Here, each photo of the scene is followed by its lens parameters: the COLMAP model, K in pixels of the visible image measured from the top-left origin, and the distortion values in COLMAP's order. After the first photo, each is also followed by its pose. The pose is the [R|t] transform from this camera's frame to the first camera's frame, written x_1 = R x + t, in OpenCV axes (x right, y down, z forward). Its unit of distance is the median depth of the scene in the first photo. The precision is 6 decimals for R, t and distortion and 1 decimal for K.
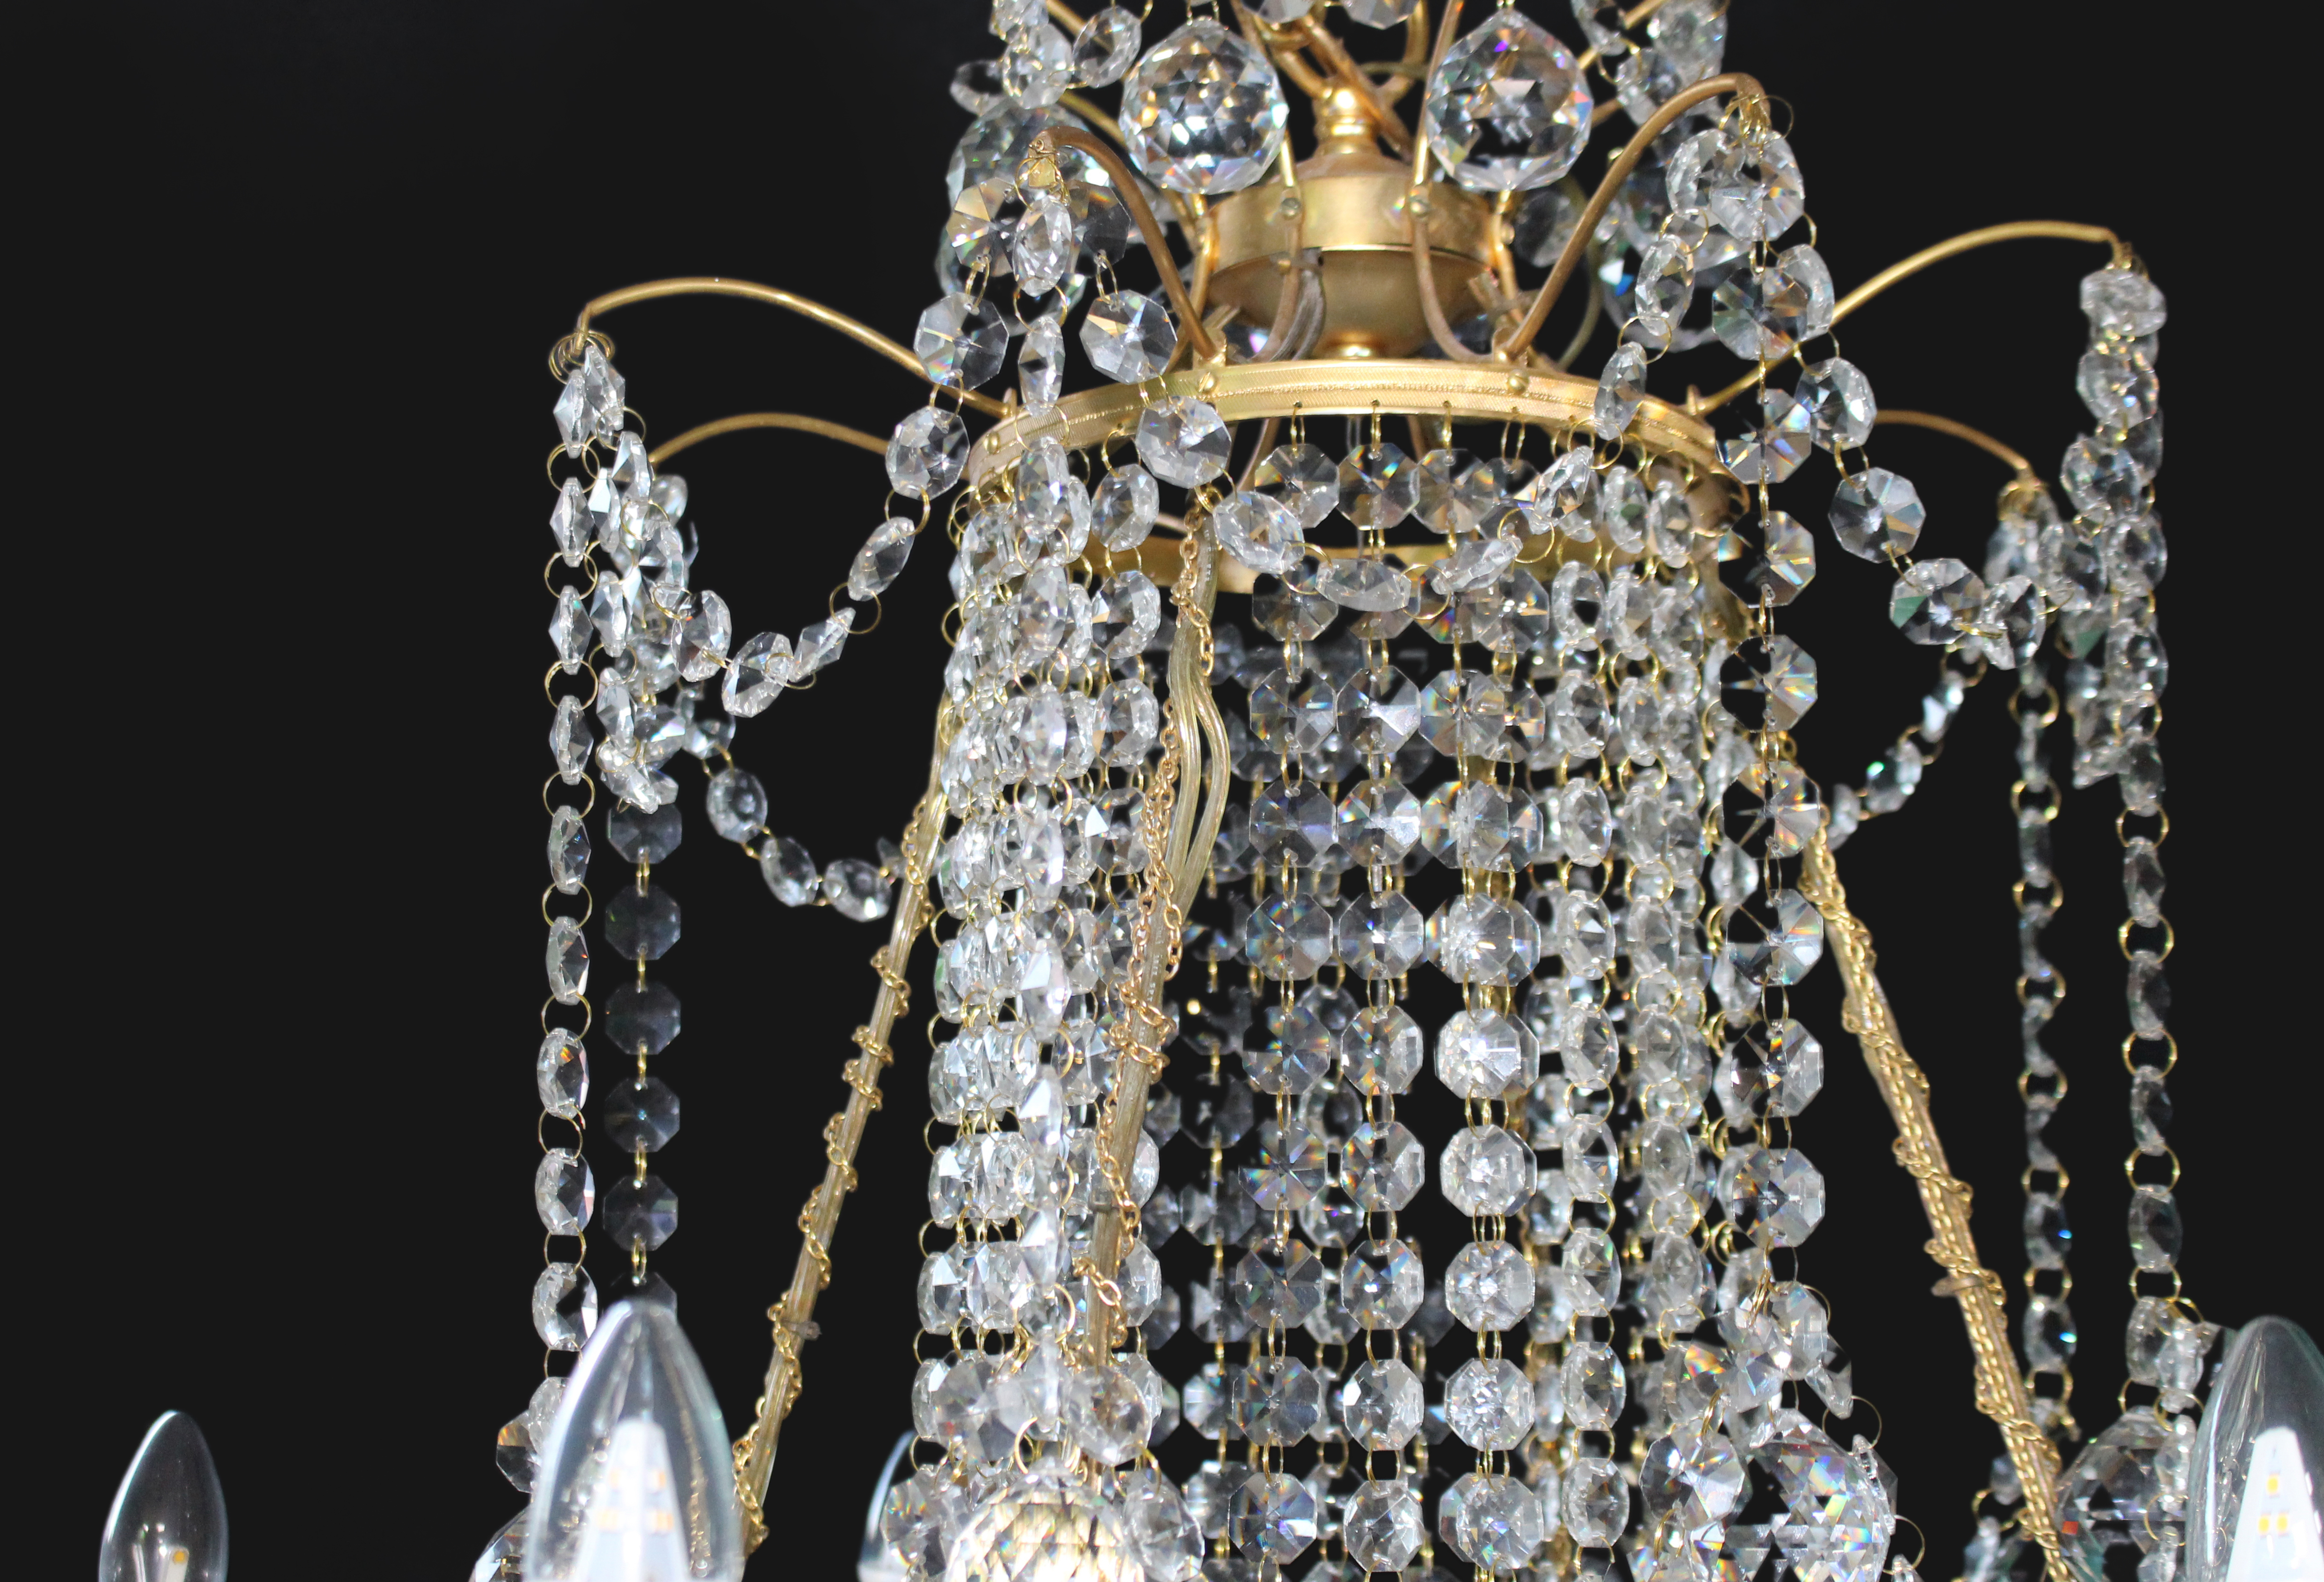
lens RADIAL K [[3830.8, 0, 1228.8], [0, 3830.8, 790.7], [0, 0, 1]] dist [-0.032741, -0.106882]
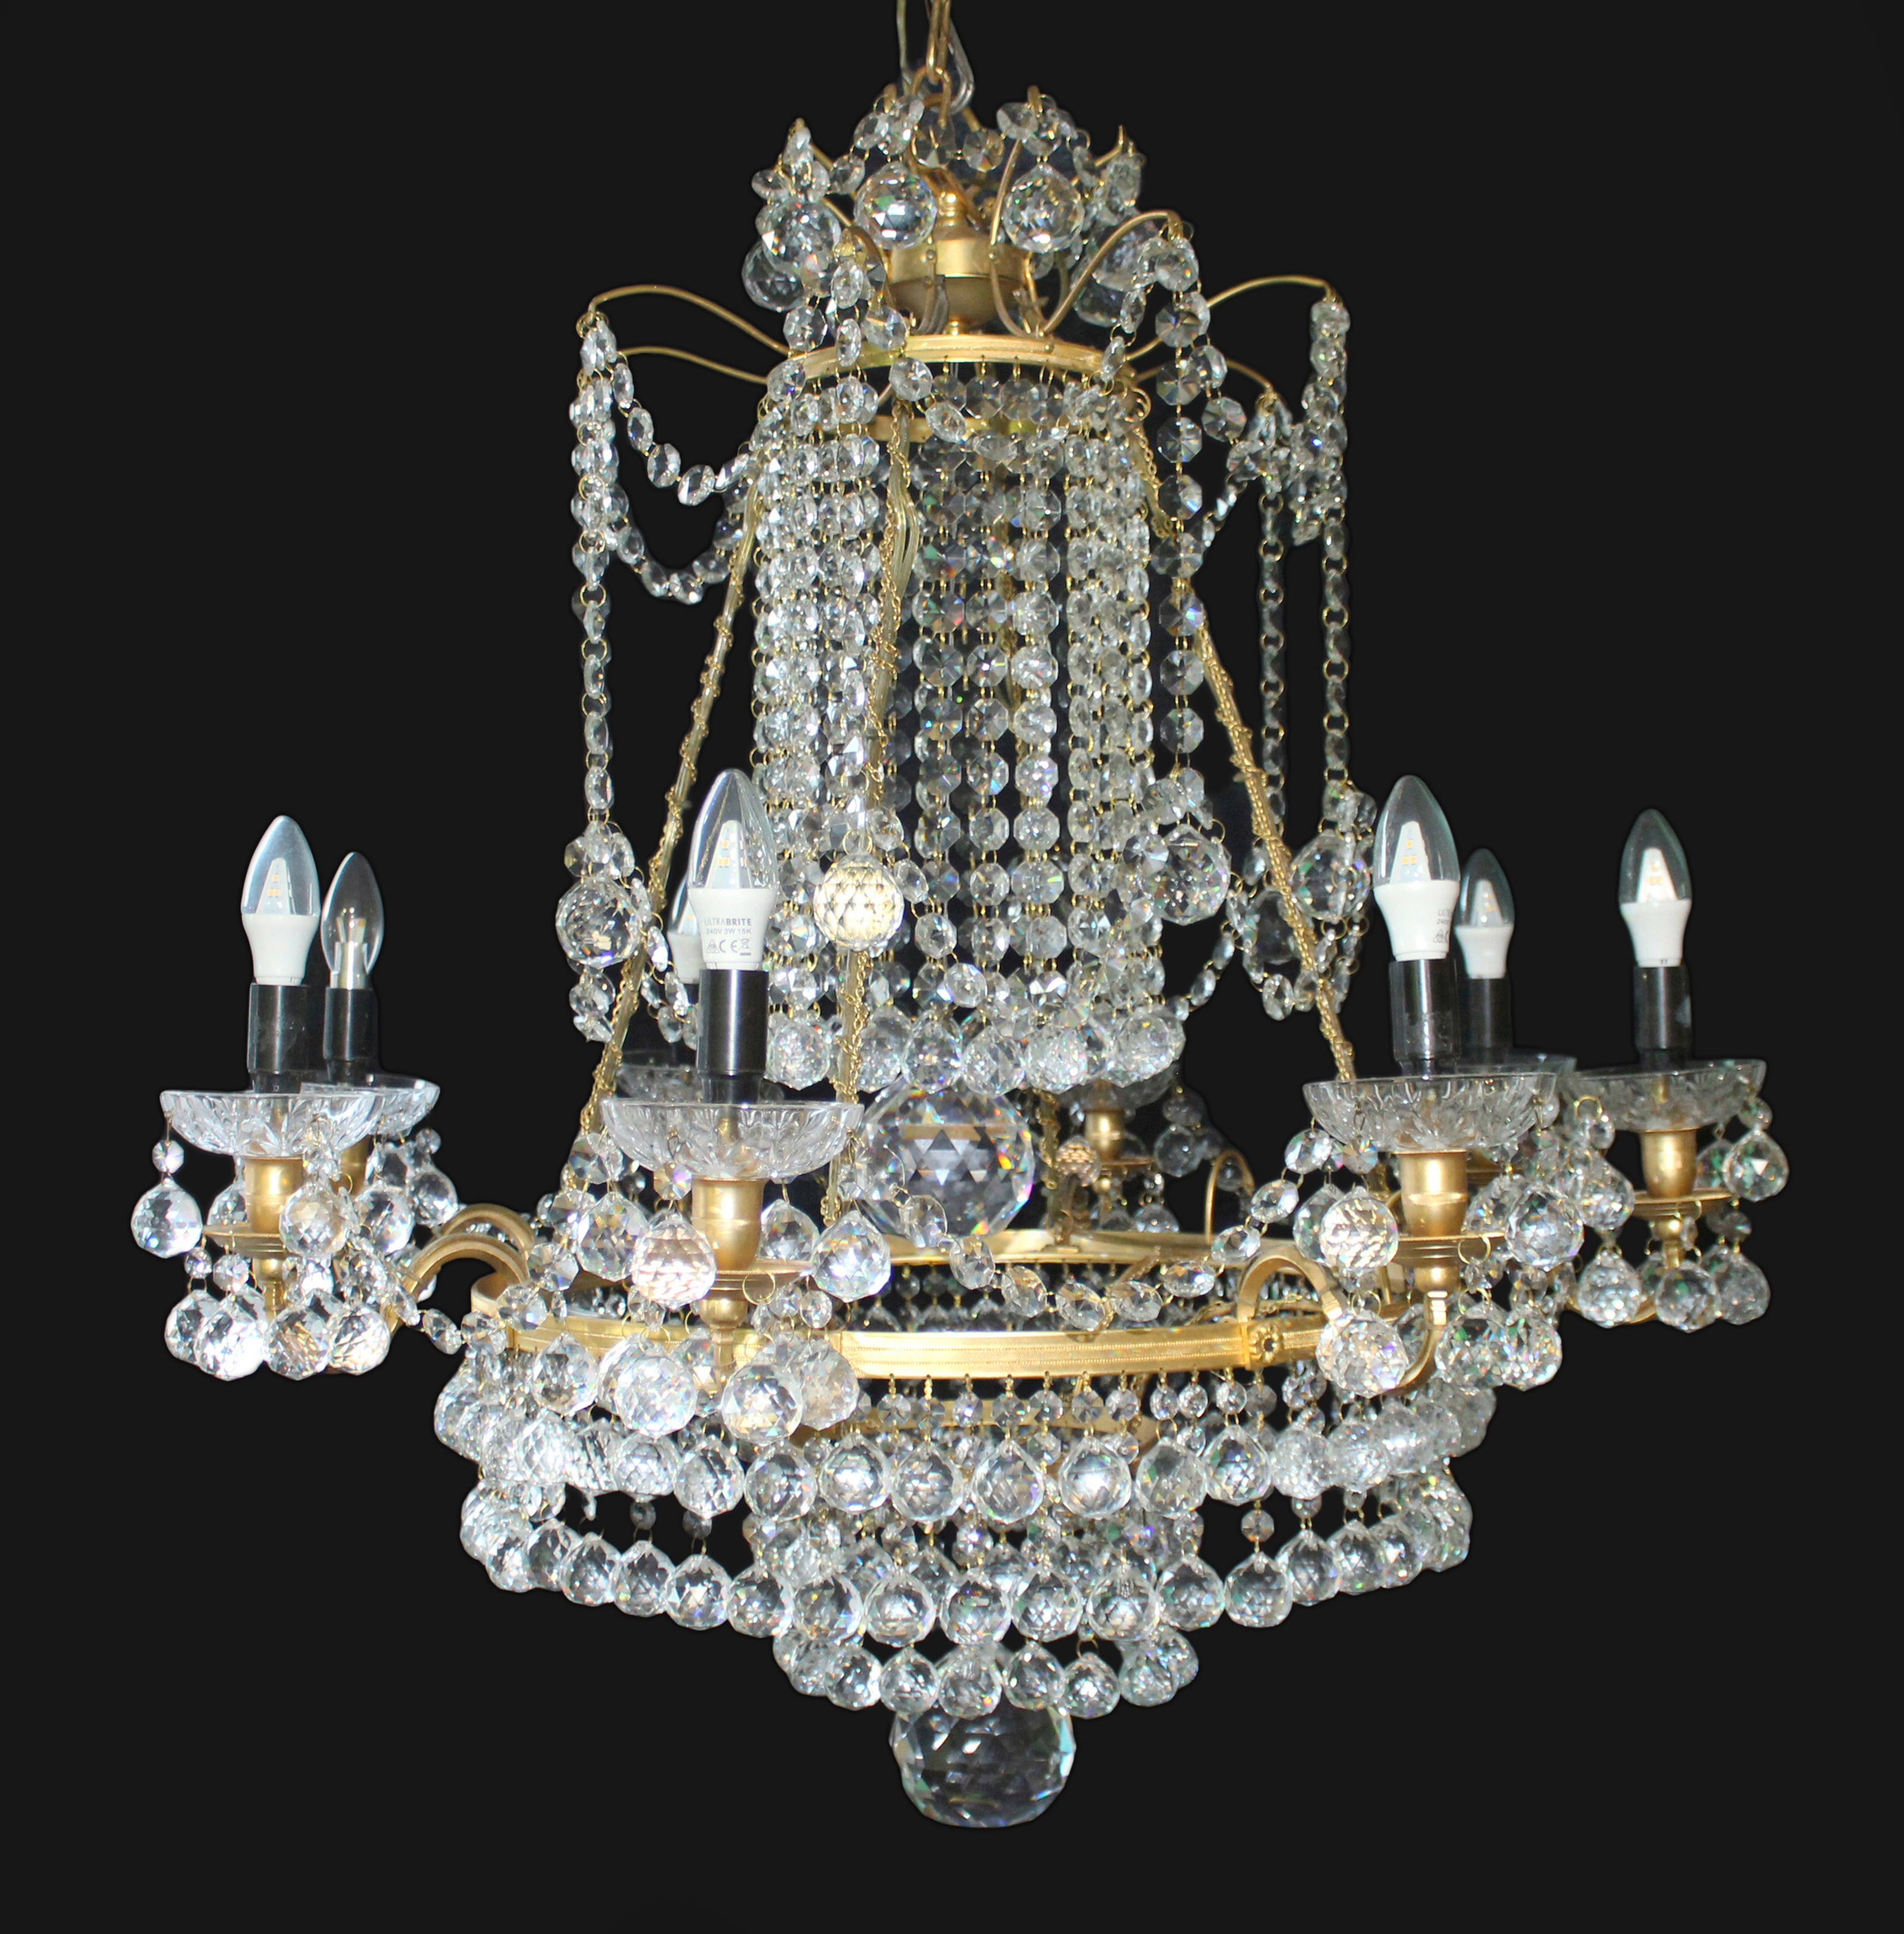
lens RADIAL K [[2522.1, 0, 952.0], [0, 2522.1, 967.0], [0, 0, 1]] dist [-0.152385, 0.028263]
pose [[0.989820, -0.013017, 0.141732, -0.173493], [-0.011948, 0.984695, 0.173878, -0.010111], [-0.141826, -0.173802, 0.974514, -0.376848]]
